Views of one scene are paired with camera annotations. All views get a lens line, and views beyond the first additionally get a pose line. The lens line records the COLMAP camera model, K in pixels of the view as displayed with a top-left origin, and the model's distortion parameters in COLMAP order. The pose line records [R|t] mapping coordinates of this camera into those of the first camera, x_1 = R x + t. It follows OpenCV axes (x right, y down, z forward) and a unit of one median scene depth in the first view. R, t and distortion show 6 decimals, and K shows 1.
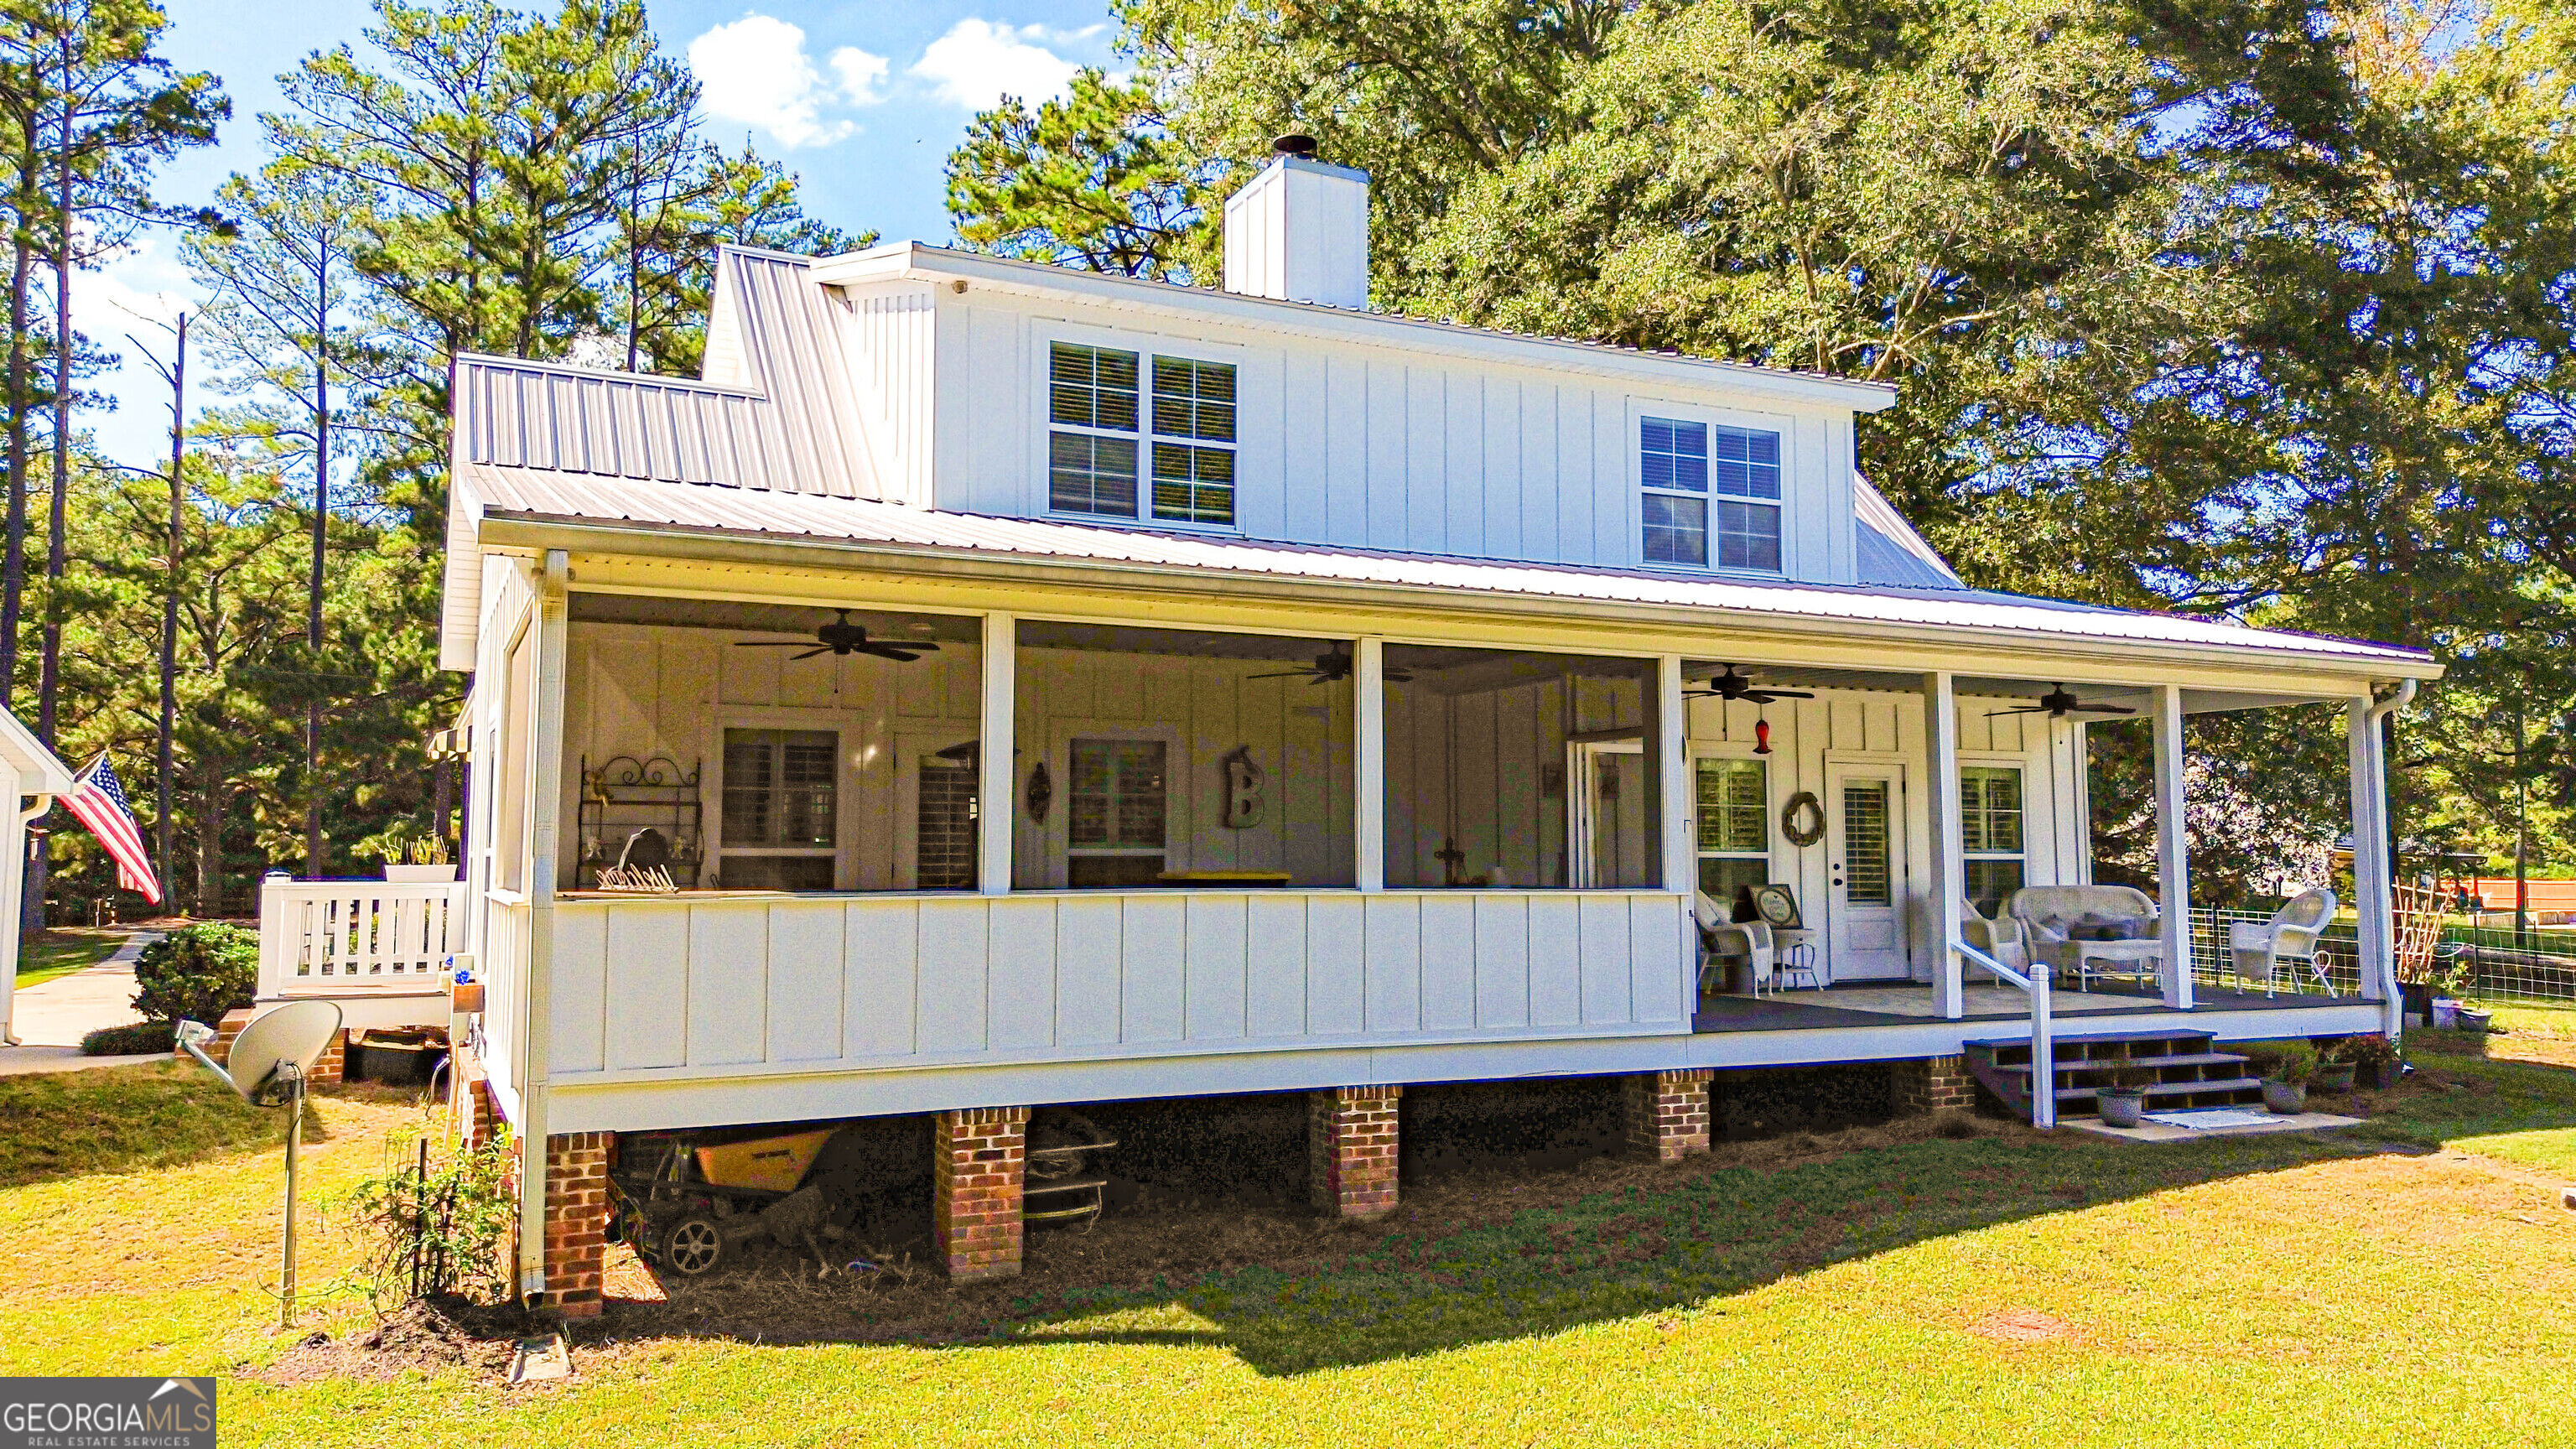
lens RADIAL K [[1837.1, 0, 1287.3], [0, 1837.1, 702.0], [0, 0, 1]] dist [0.055519, -0.054624]
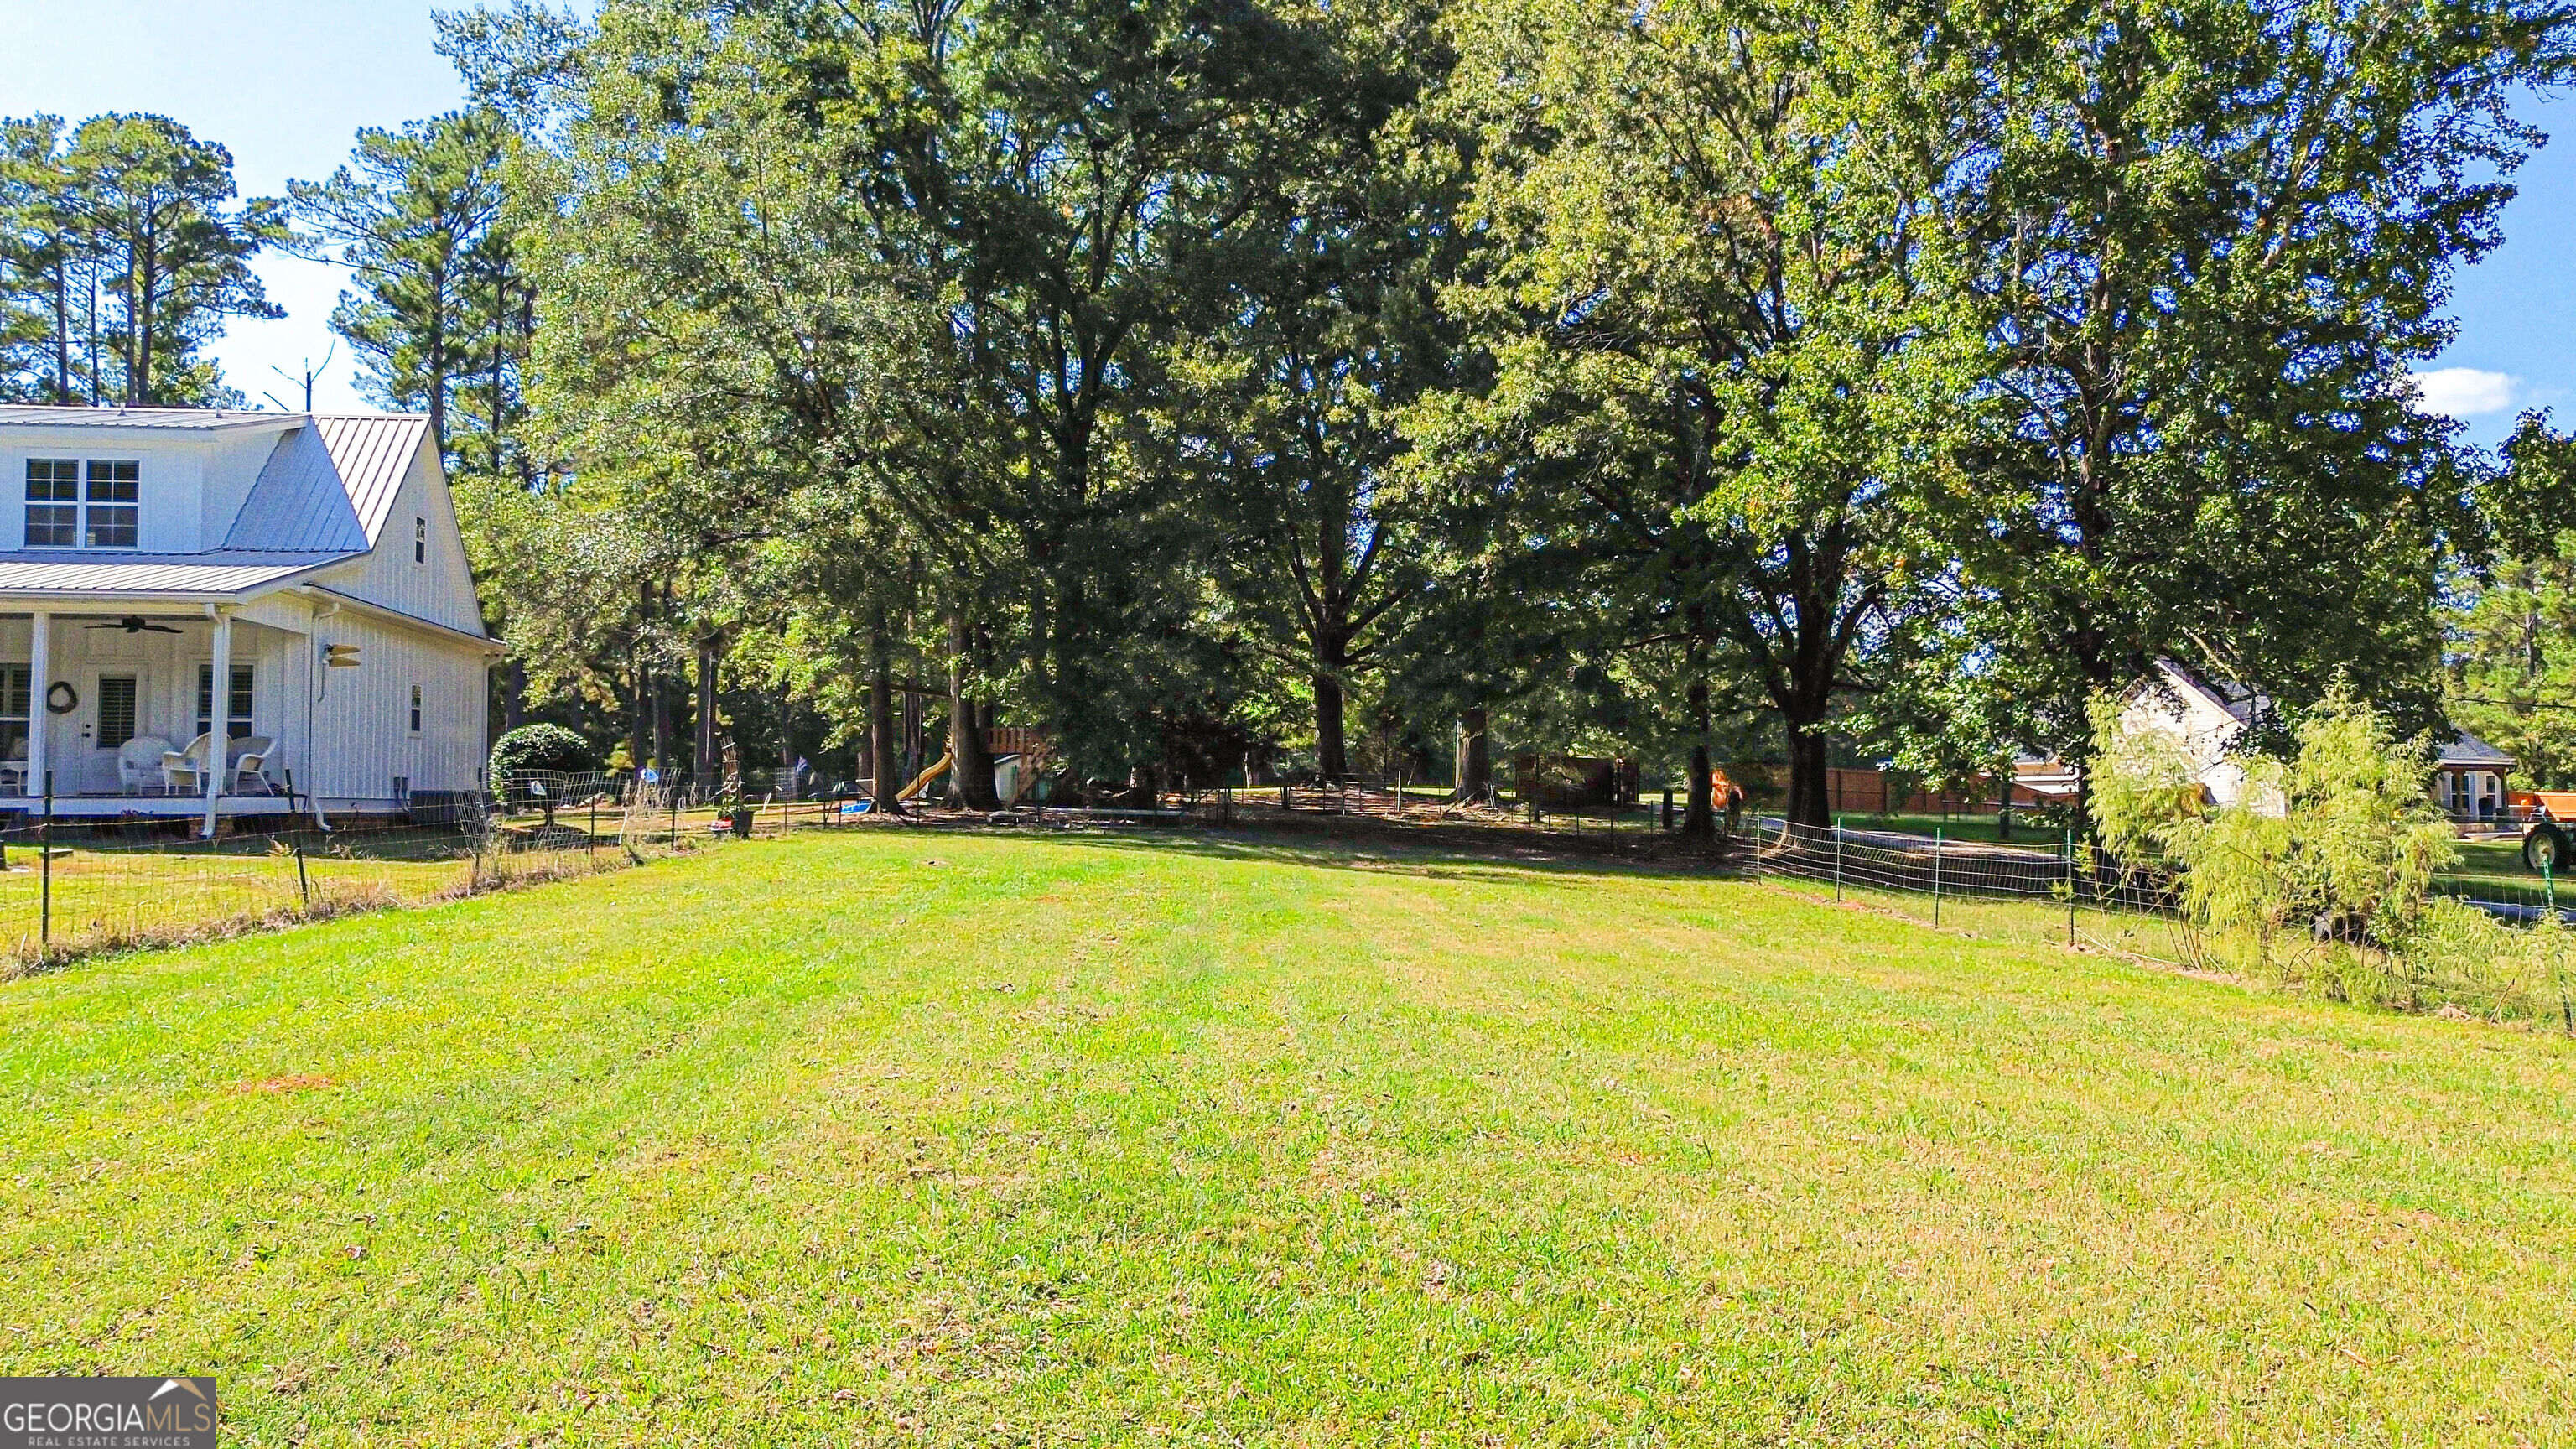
lens RADIAL K [[1837.1, 0, 1299.5], [0, 1837.1, 720.2], [0, 0, 1]] dist [0.055519, -0.054624]
pose [[0.951704, -0.016821, -0.306554, 2.063143], [0.029178, 0.998934, 0.035770, 0.062150], [0.305626, -0.042987, 0.951181, -0.294943]]
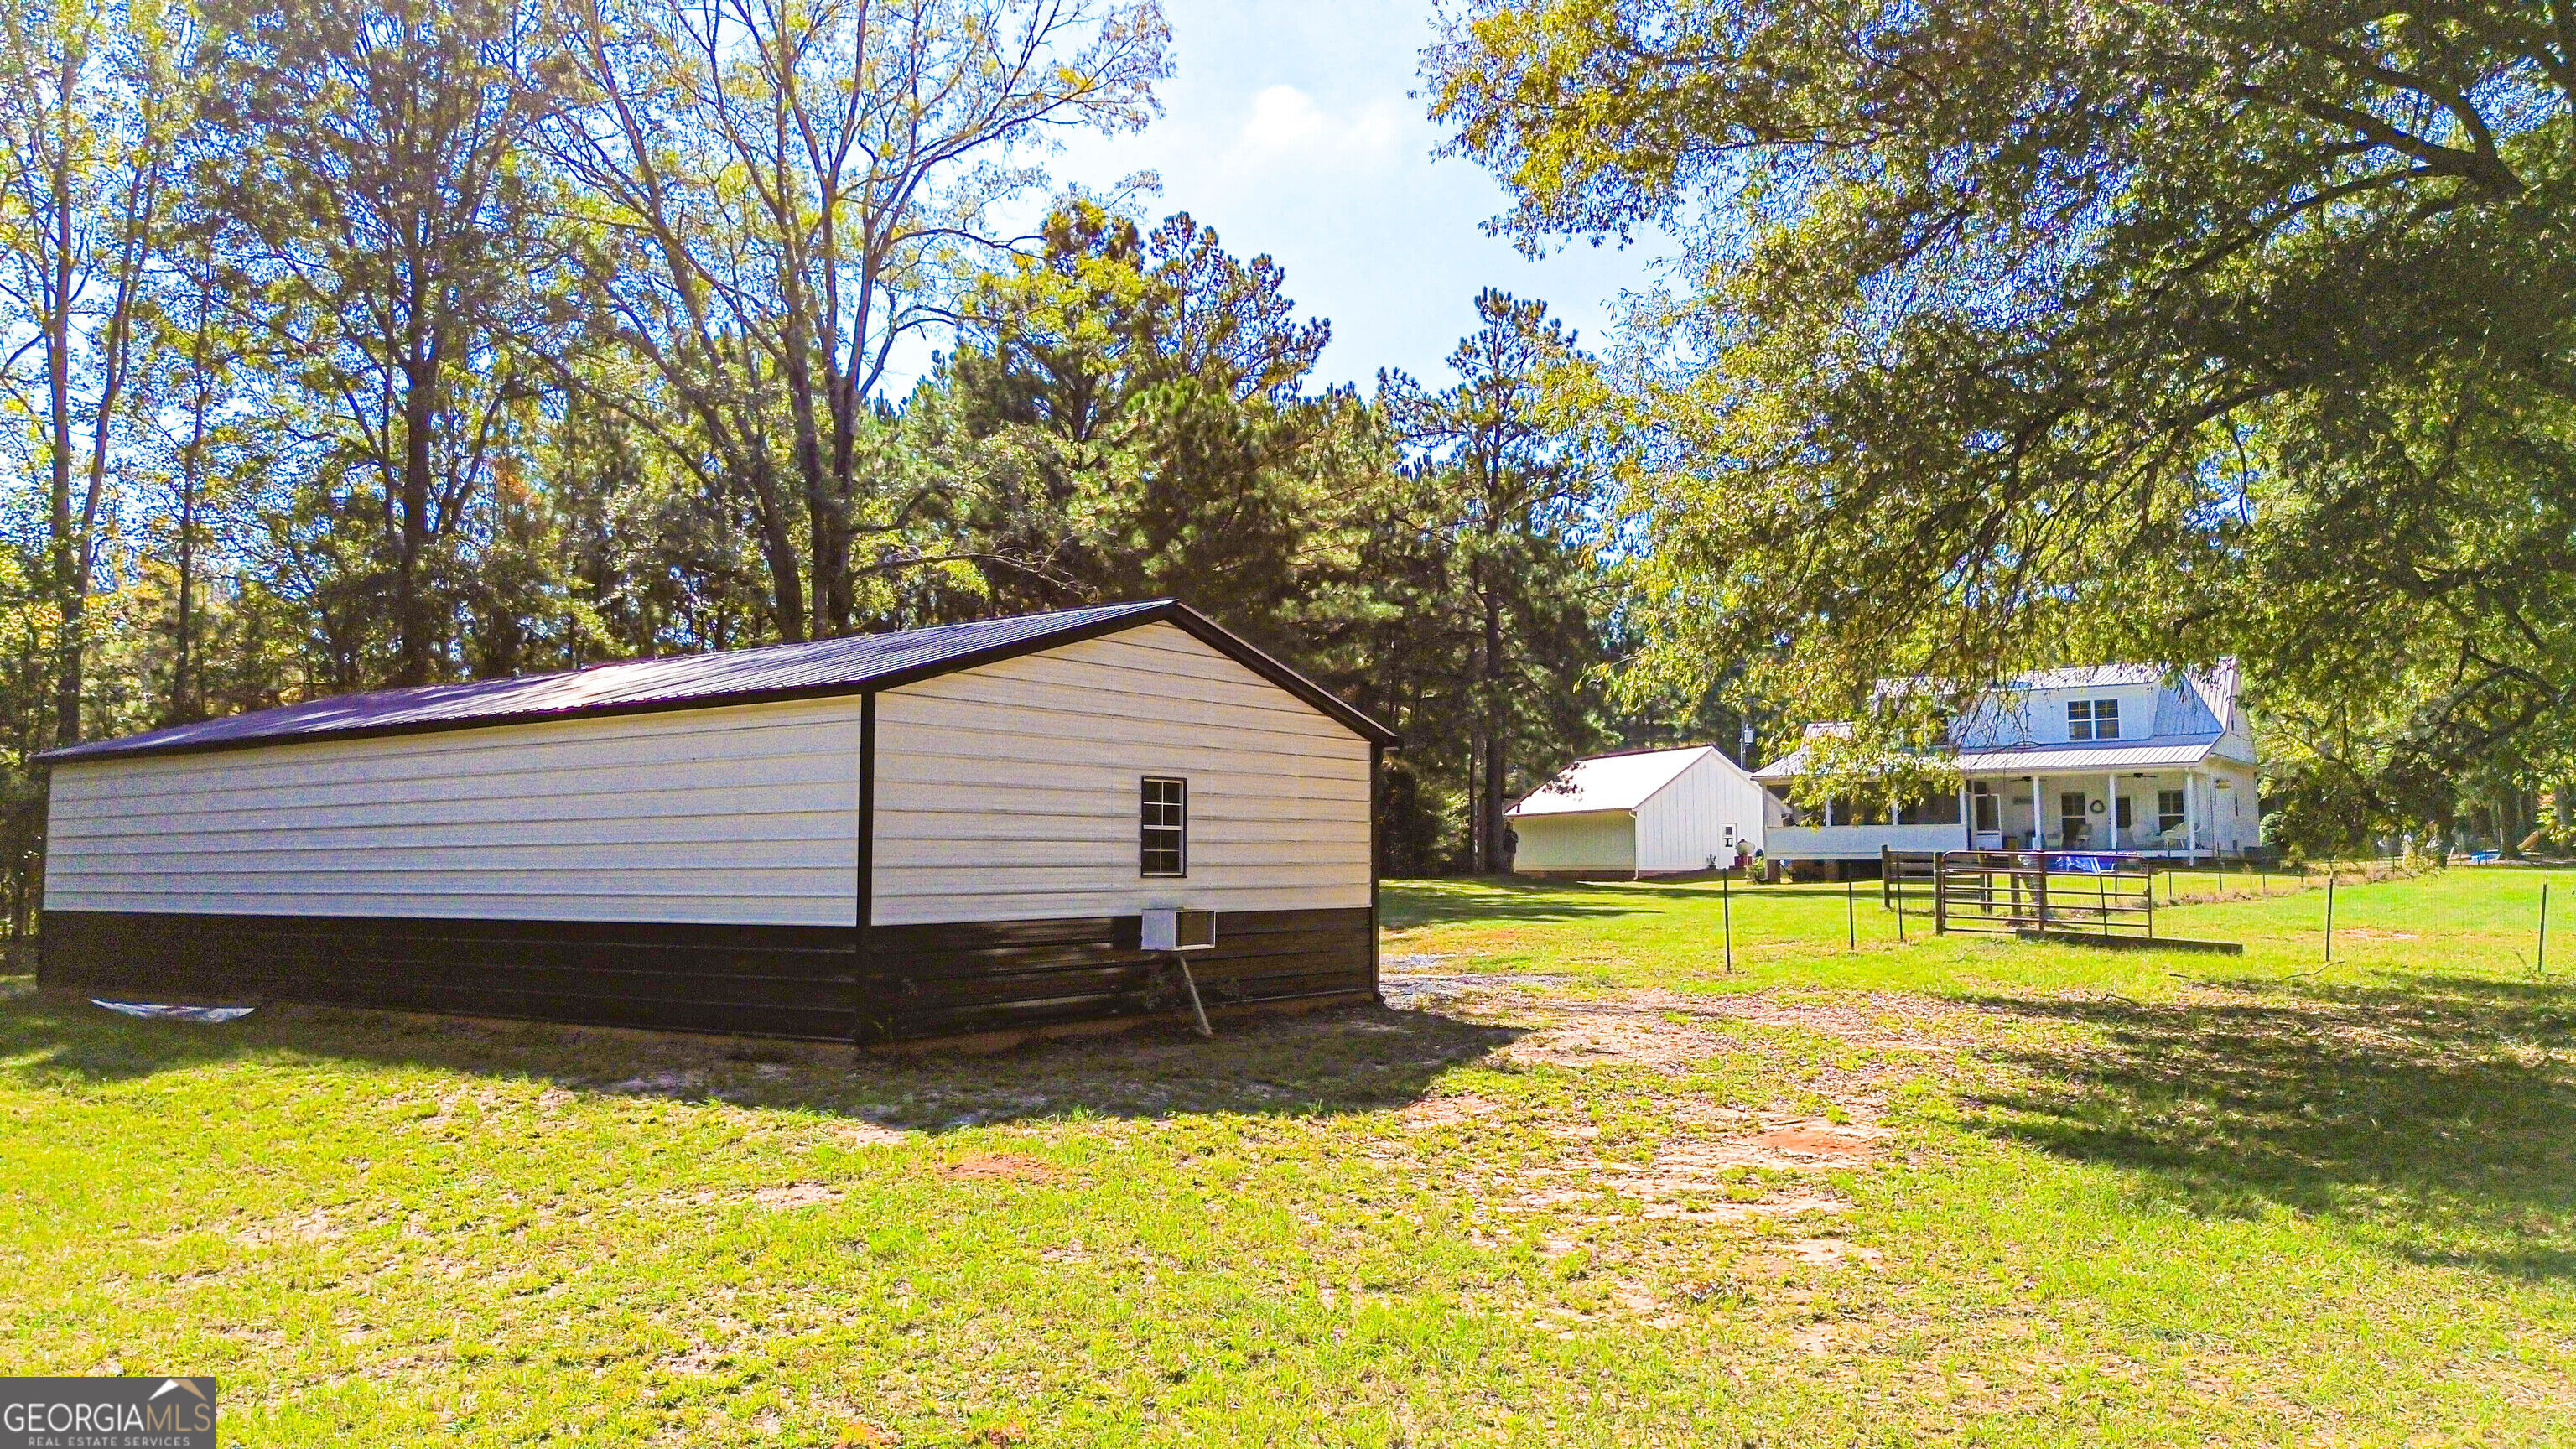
lens RADIAL K [[1837.1, 0, 1268.3], [0, 1837.1, 721.5], [0, 0, 1]] dist [0.055519, -0.054624]
pose [[0.465048, -0.074850, -0.882116, 3.201610], [0.082937, 0.995721, -0.040766, -0.109821], [0.881392, -0.054202, 0.469266, -2.573785]]
